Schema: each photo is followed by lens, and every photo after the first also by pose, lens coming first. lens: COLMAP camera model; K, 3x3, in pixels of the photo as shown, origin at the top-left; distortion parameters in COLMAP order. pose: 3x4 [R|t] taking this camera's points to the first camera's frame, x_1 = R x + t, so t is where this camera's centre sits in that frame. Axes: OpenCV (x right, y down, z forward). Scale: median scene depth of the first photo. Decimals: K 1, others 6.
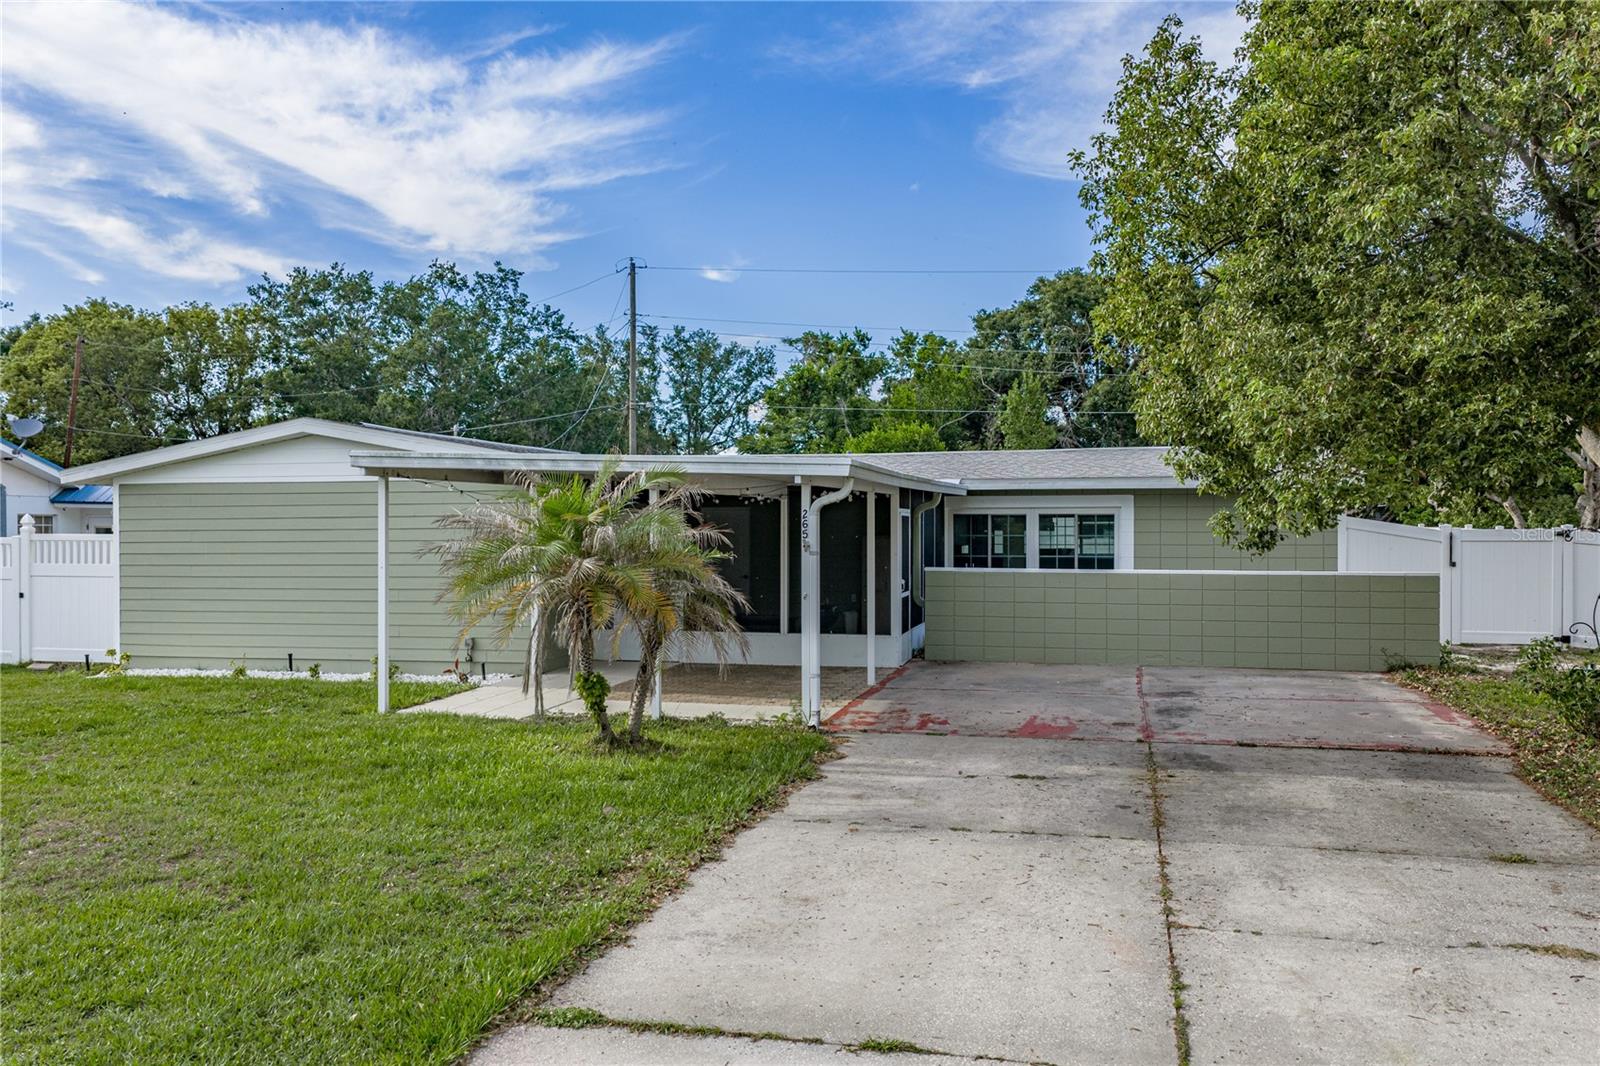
lens RADIAL K [[1336.5, 0, 800.0], [0, 1336.5, 533.0], [0, 0, 1]] dist [0.033730, -0.004912]
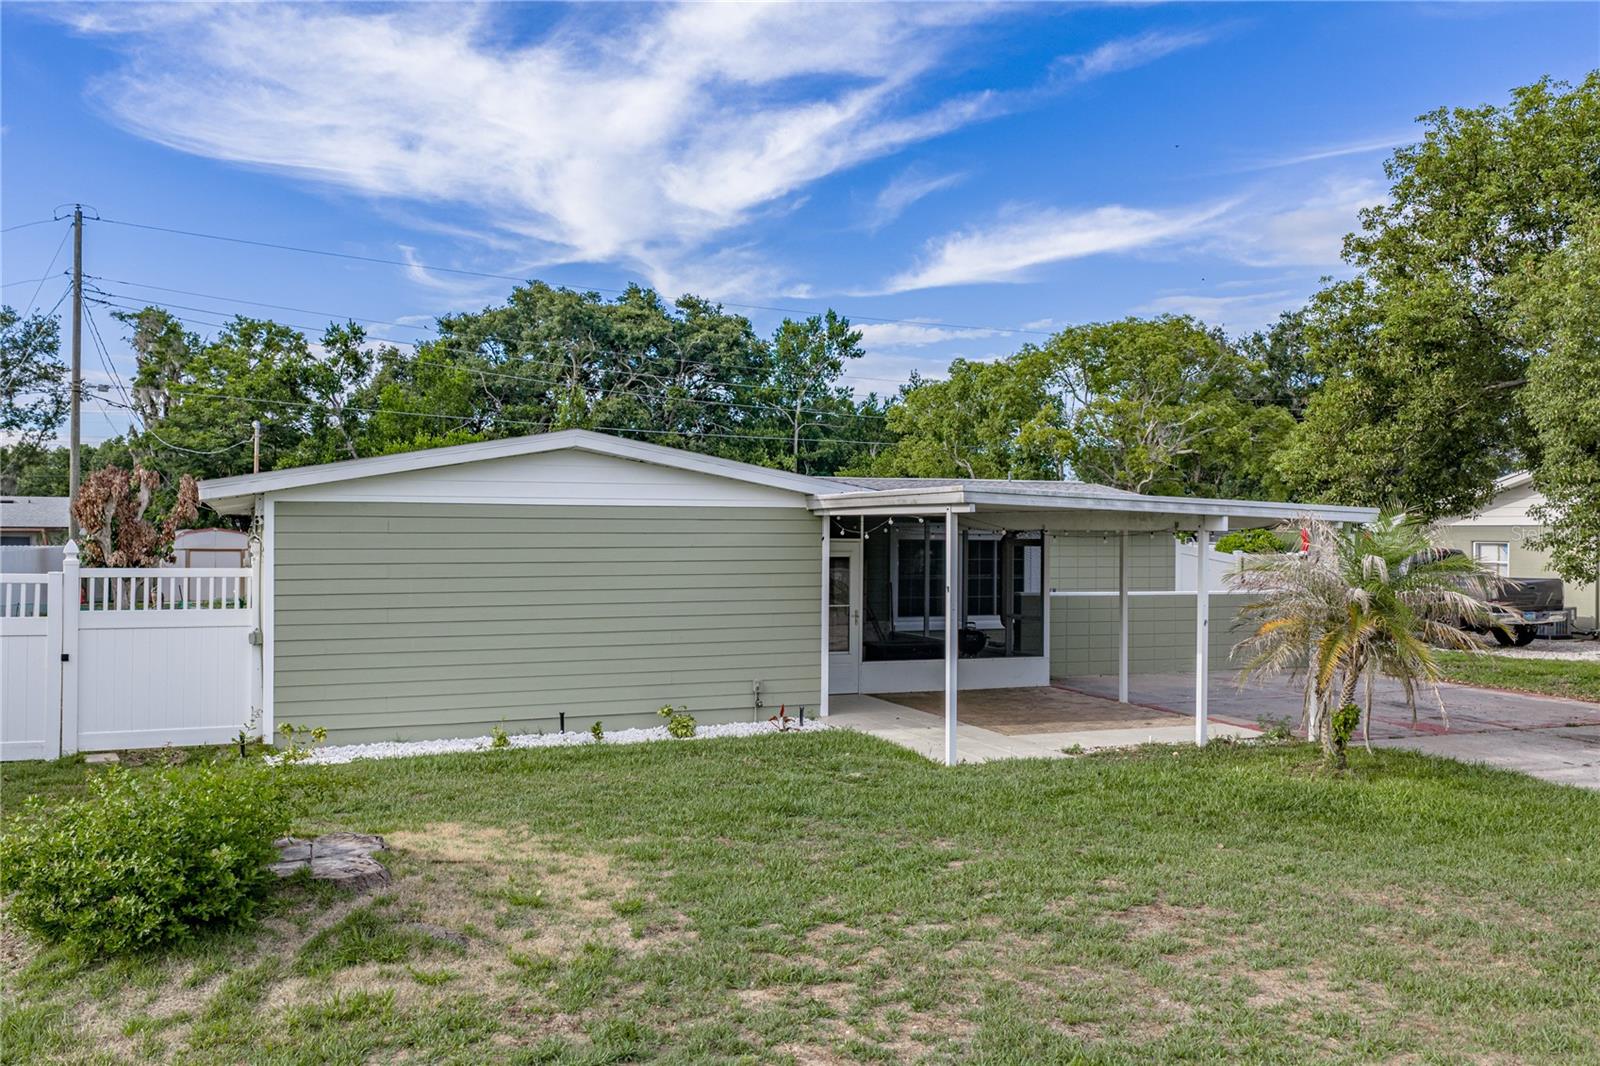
lens RADIAL K [[1336.5, 0, 800.0], [0, 1336.5, 533.0], [0, 0, 1]] dist [0.033730, -0.004912]
pose [[0.803516, 0.007919, 0.595230, -0.320472], [-0.006131, 0.999969, -0.005028, -0.007537], [-0.595251, 0.000391, 0.803539, 0.105700]]
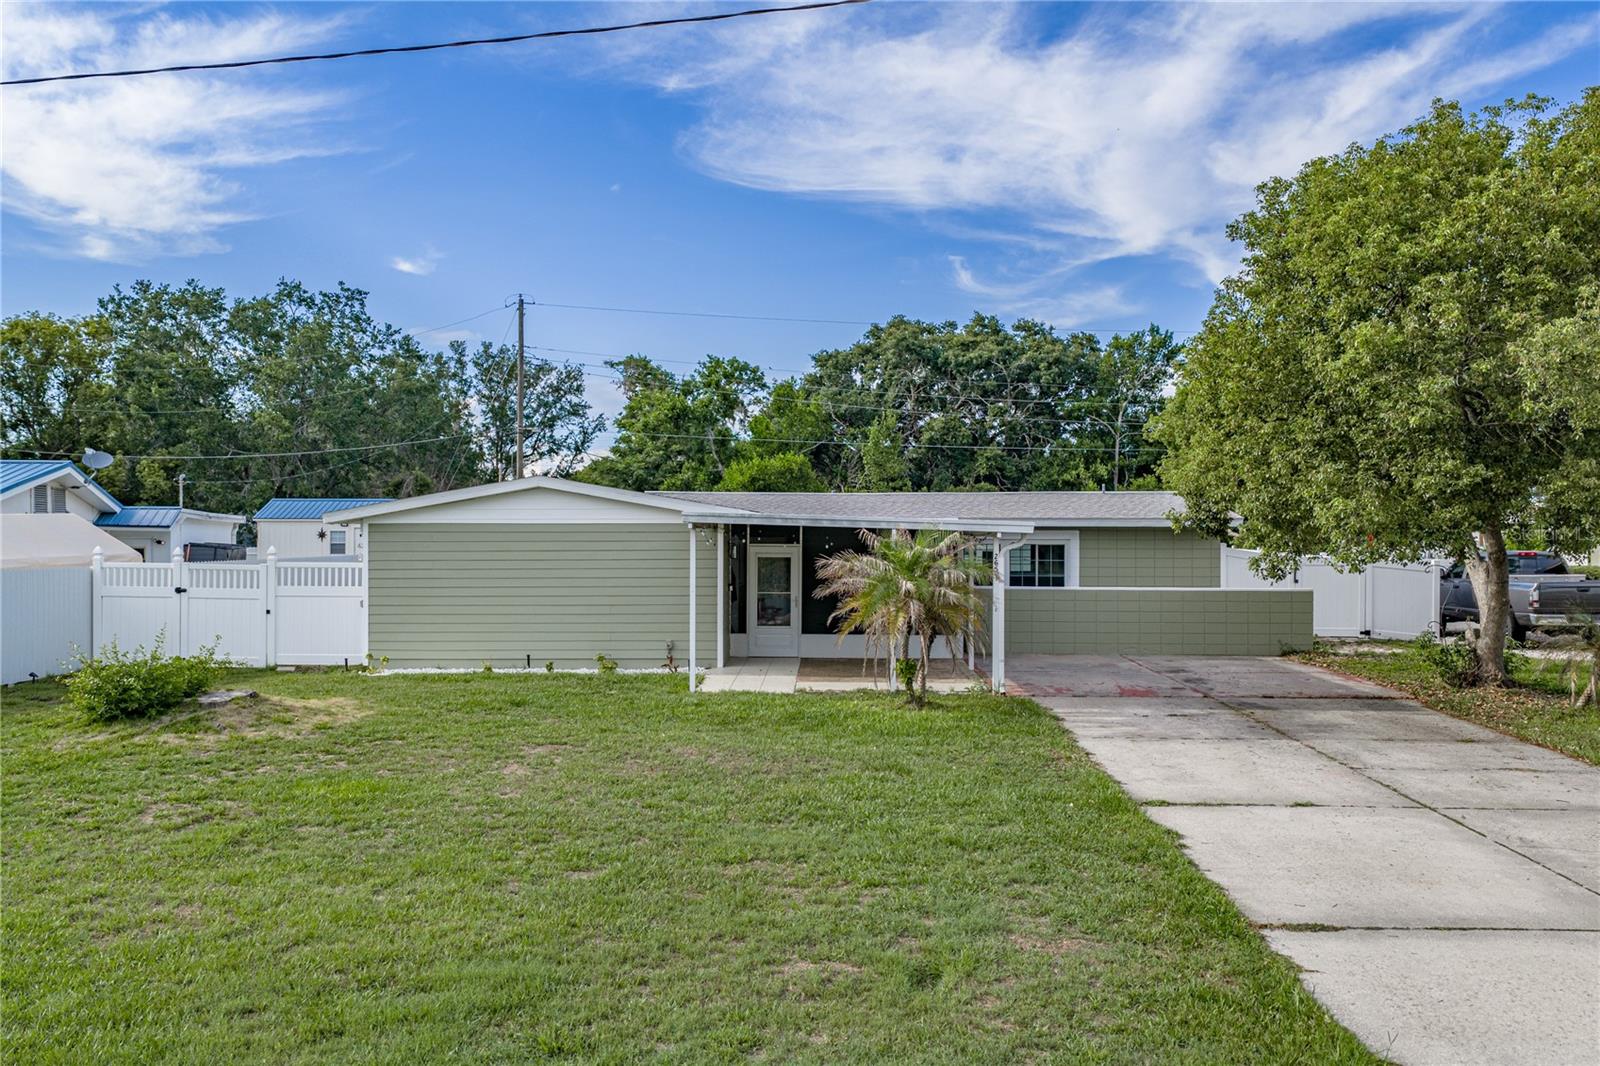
lens RADIAL K [[1347.0, 0, 806.4], [0, 1347.0, 535.0], [0, 0, 1]] dist [0.034382, -0.010208]
pose [[0.975696, 0.003919, 0.219093, -0.171578], [-0.003554, 0.999992, -0.002061, -0.010845], [-0.219099, 0.001232, 0.975702, -0.147971]]
